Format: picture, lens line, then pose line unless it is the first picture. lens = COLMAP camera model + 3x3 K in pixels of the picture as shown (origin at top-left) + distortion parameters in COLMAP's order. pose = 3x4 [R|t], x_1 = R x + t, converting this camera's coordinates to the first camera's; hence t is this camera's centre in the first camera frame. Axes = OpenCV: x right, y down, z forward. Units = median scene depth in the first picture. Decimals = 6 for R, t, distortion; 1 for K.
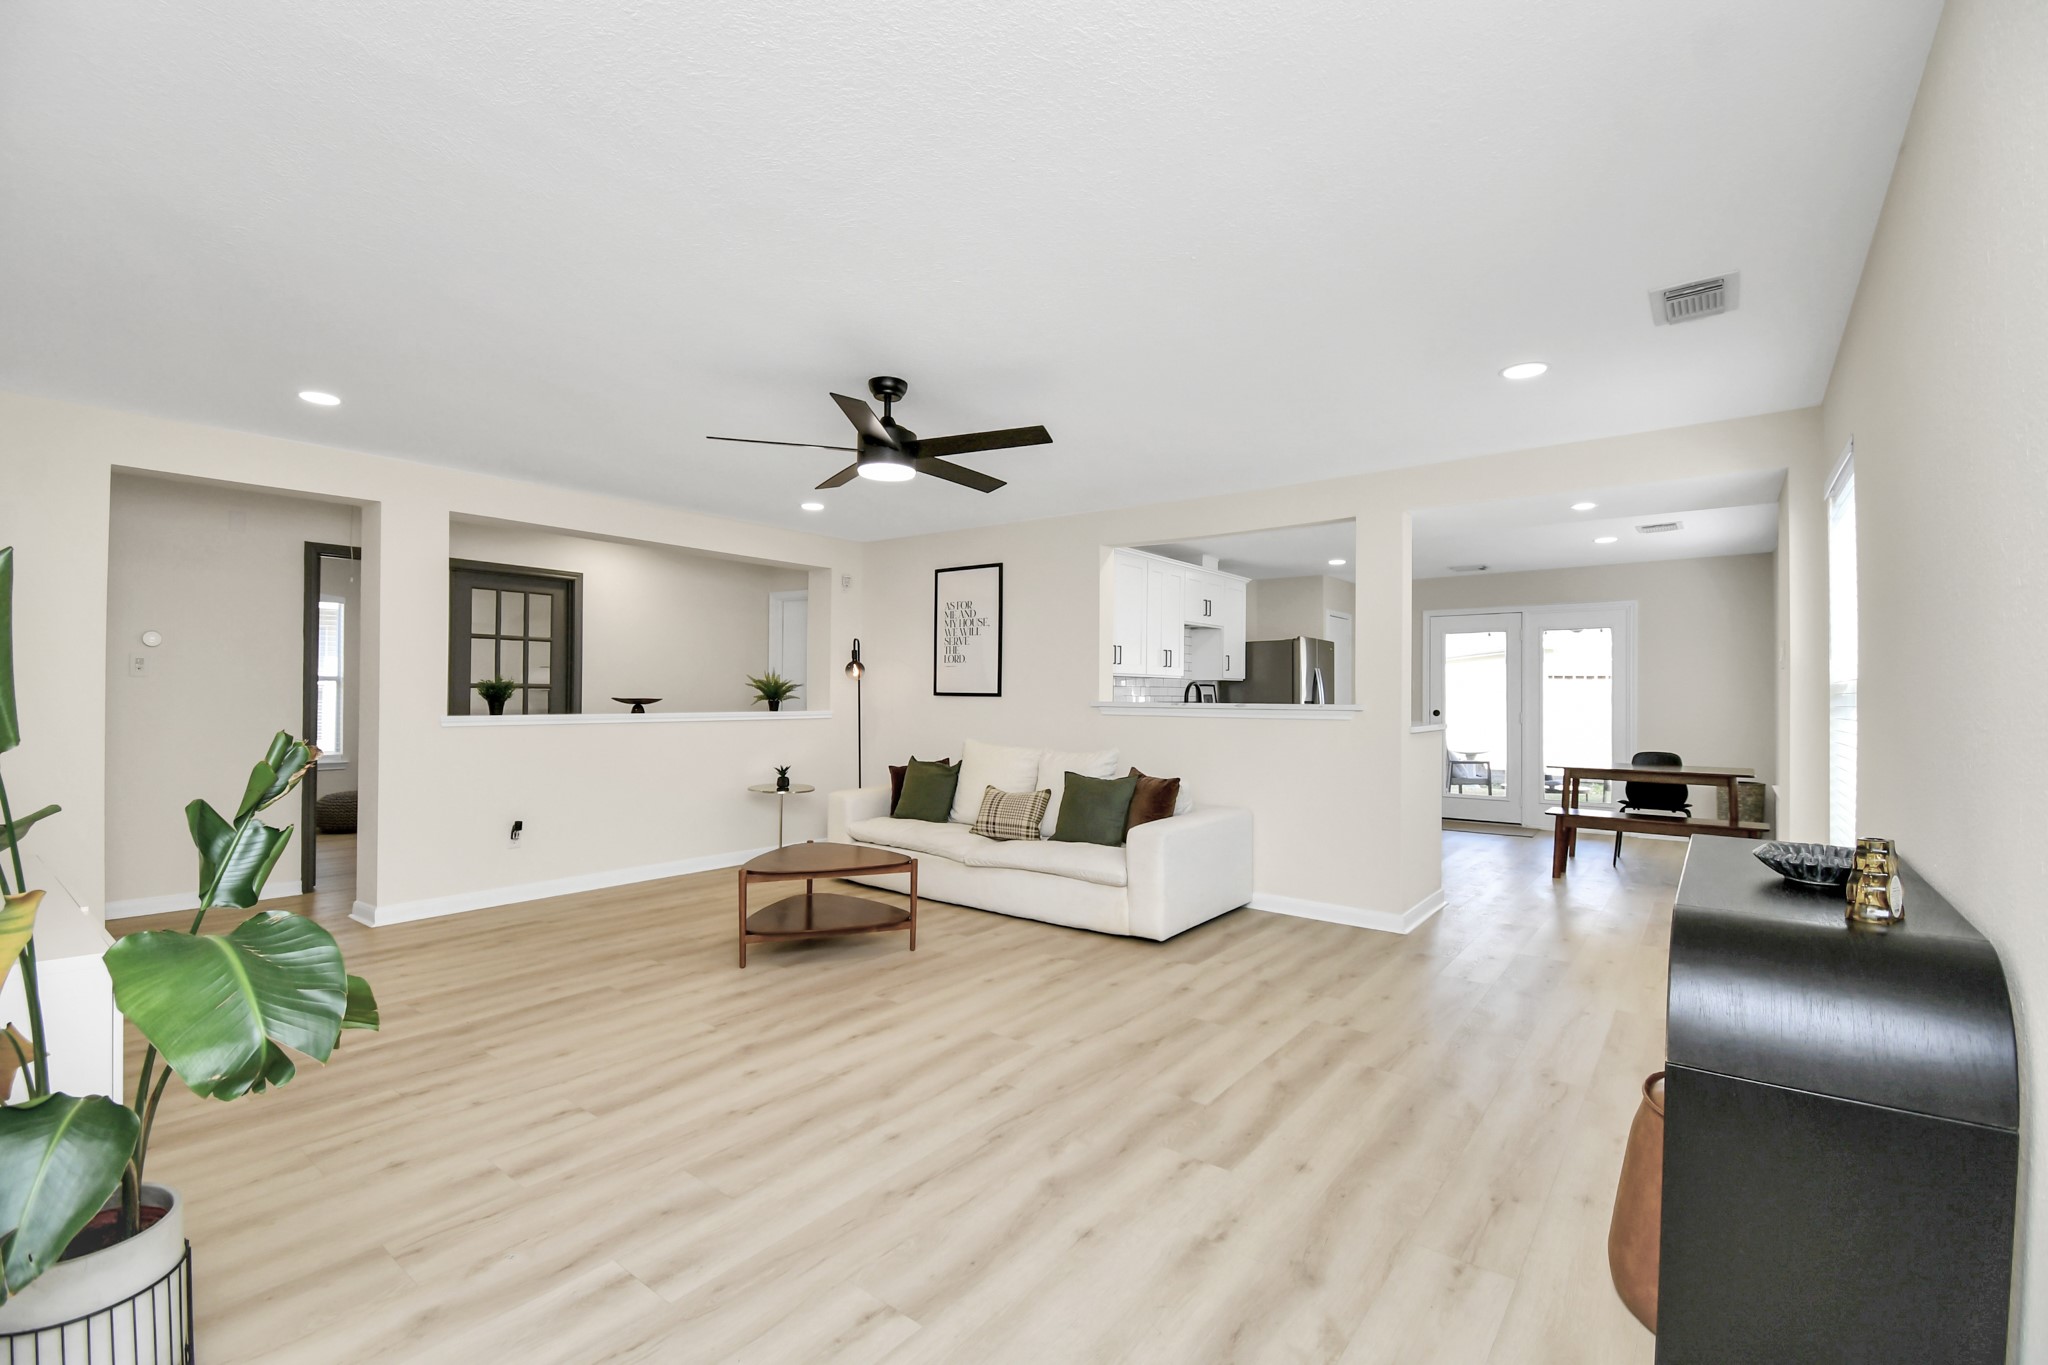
lens RADIAL K [[898.8, 0, 1009.9], [0, 898.8, 684.0], [0, 0, 1]] dist [0.008579, -0.011580]
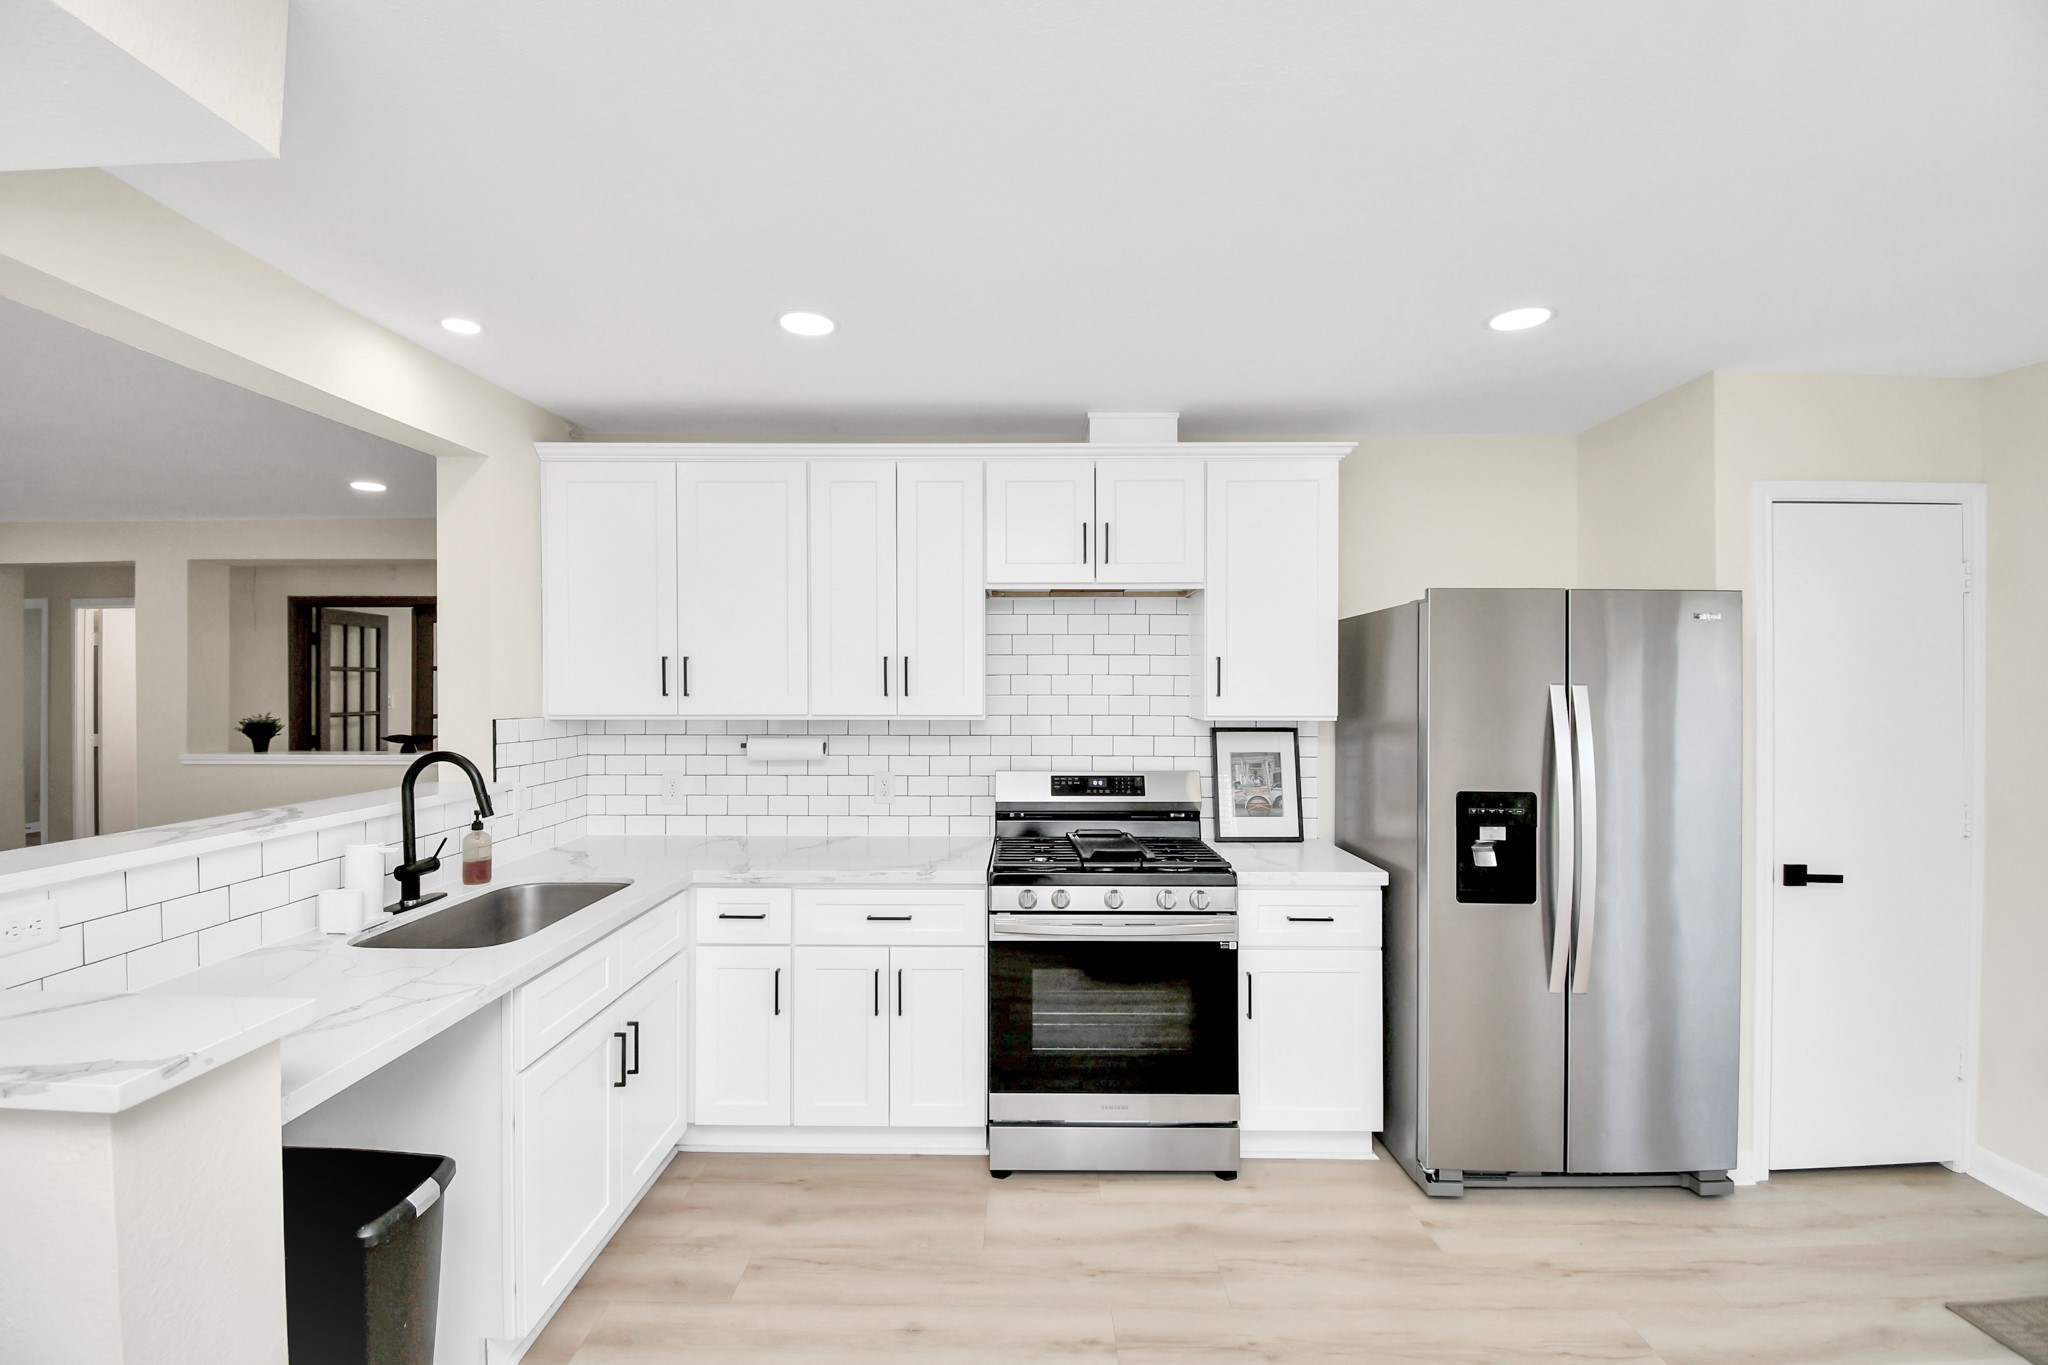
lens RADIAL K [[898.8, 0, 1016.9], [0, 898.8, 681.7], [0, 0, 1]] dist [0.008579, -0.011580]
pose [[0.610806, -0.008379, -0.791736, 1.198908], [0.013671, 0.999907, -0.000035, -0.053719], [0.791662, -0.010803, 0.610863, 1.684099]]
